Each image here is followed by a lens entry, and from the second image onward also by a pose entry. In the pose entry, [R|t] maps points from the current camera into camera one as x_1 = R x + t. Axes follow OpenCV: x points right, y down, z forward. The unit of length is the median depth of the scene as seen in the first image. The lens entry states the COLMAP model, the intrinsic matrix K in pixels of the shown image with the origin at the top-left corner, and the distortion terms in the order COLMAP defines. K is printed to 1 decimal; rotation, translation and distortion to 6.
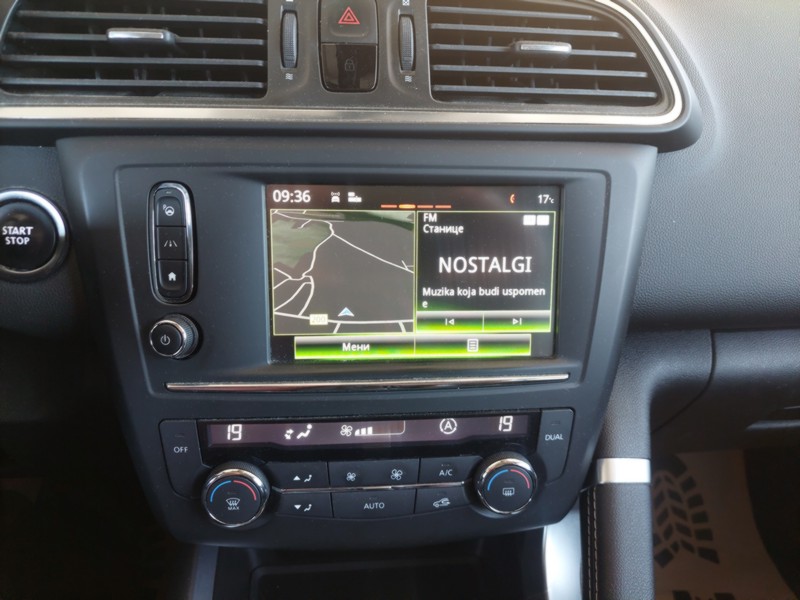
lens RADIAL K [[589.1, 0, 405.7], [0, 589.1, 299.0], [0, 0, 1]] dist [0.033354, -0.047342]
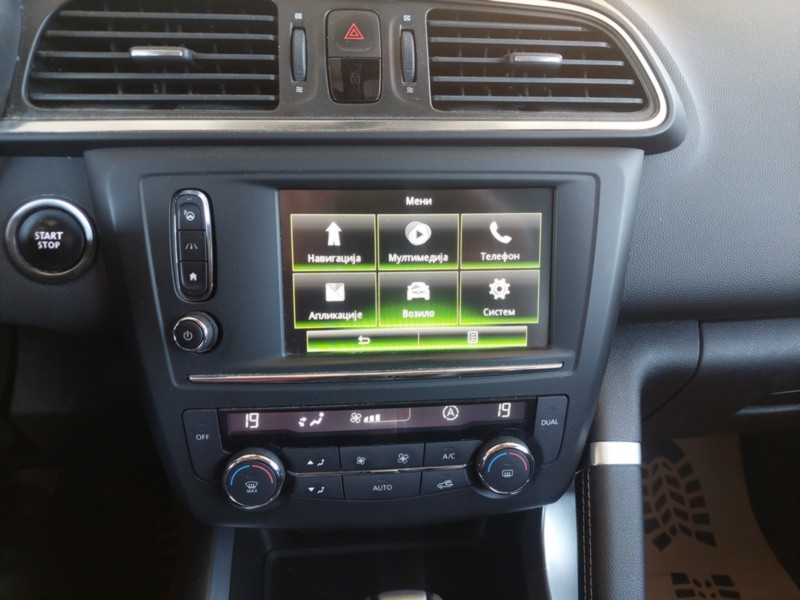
lens RADIAL K [[585.8, 0, 405.3], [0, 585.8, 295.0], [0, 0, 1]] dist [0.047568, -0.067966]
pose [[0.999931, -0.011024, -0.004045, -0.003844], [0.011050, 0.999918, 0.006511, -0.006778], [0.003973, -0.006555, 0.999971, -0.068134]]
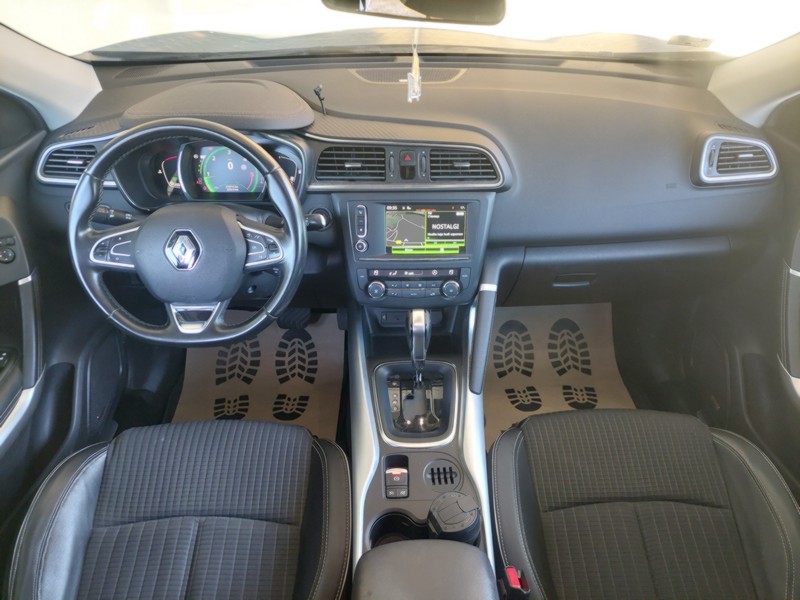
lens RADIAL K [[580.1, 0, 395.7], [0, 580.1, 297.5], [0, 0, 1]] dist [0.060050, -0.003946]
pose [[0.996957, 0.010919, -0.077185, 0.111642], [-0.003154, 0.994981, 0.100010, 0.018097], [0.077890, -0.099463, 0.991988, -2.540999]]
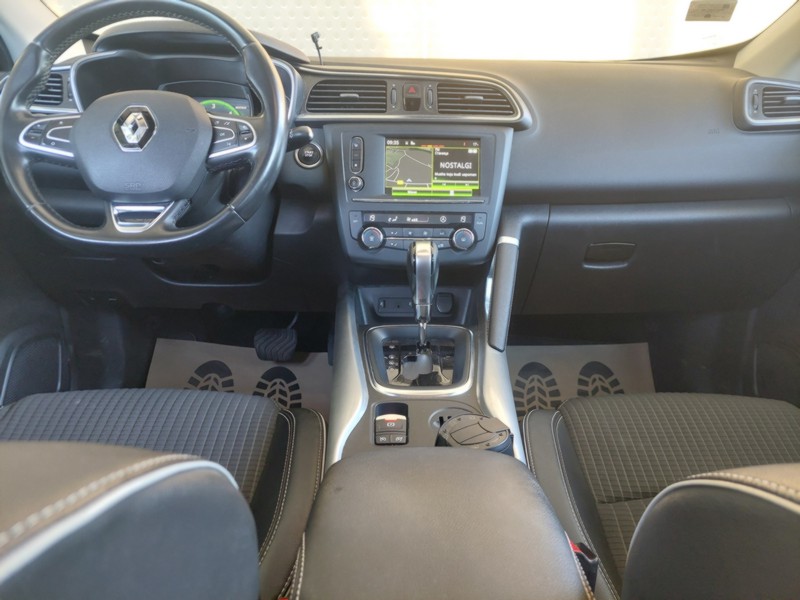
lens RADIAL K [[584.4, 0, 400.0], [0, 584.4, 300.0], [0, 0, 1]] dist [0.044247, -0.028933]
pose [[0.996685, 0.005077, -0.081194, 0.098342], [-0.020684, 0.981067, -0.192559, 1.204287], [0.078679, 0.193600, 0.977921, -1.821256]]
